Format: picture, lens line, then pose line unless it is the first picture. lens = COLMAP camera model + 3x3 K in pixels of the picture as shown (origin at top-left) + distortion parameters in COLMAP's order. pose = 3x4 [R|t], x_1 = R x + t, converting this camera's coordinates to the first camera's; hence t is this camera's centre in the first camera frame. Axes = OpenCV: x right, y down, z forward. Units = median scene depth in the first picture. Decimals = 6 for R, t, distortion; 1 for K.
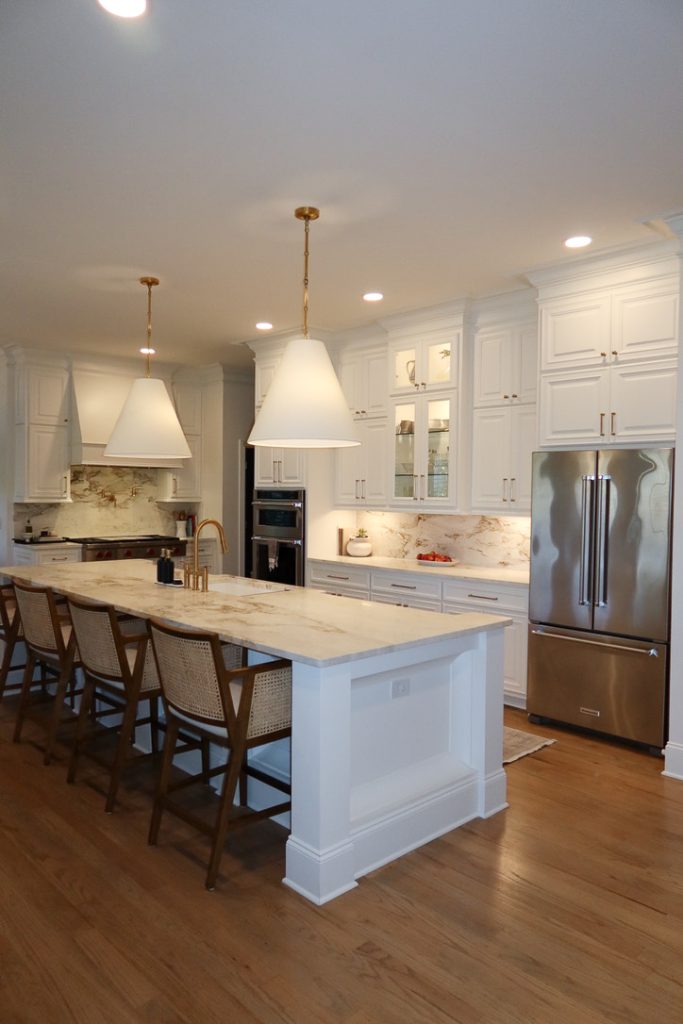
lens RADIAL K [[702.0, 0, 341.5], [0, 702.0, 512.0], [0, 0, 1]] dist [-0.037425, 0.018551]
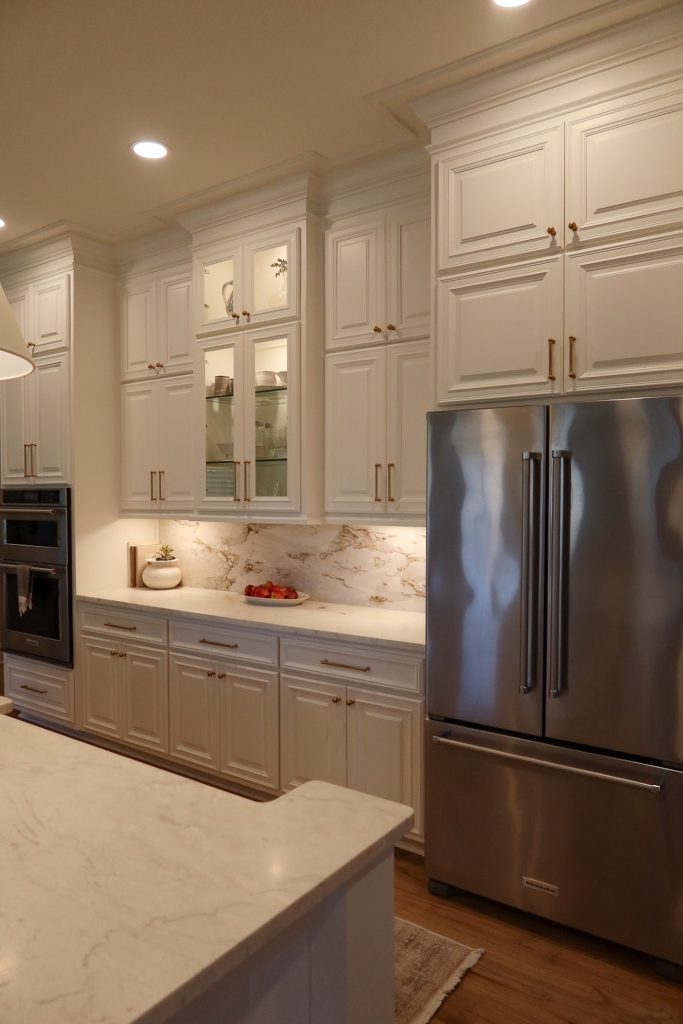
lens RADIAL K [[702.0, 0, 341.5], [0, 702.0, 512.0], [0, 0, 1]] dist [-0.037425, 0.018551]
pose [[0.982709, -0.017352, 0.184341, 0.081936], [0.017585, 0.999845, 0.000371, -0.006440], [-0.184319, 0.002877, 0.982862, 0.373236]]
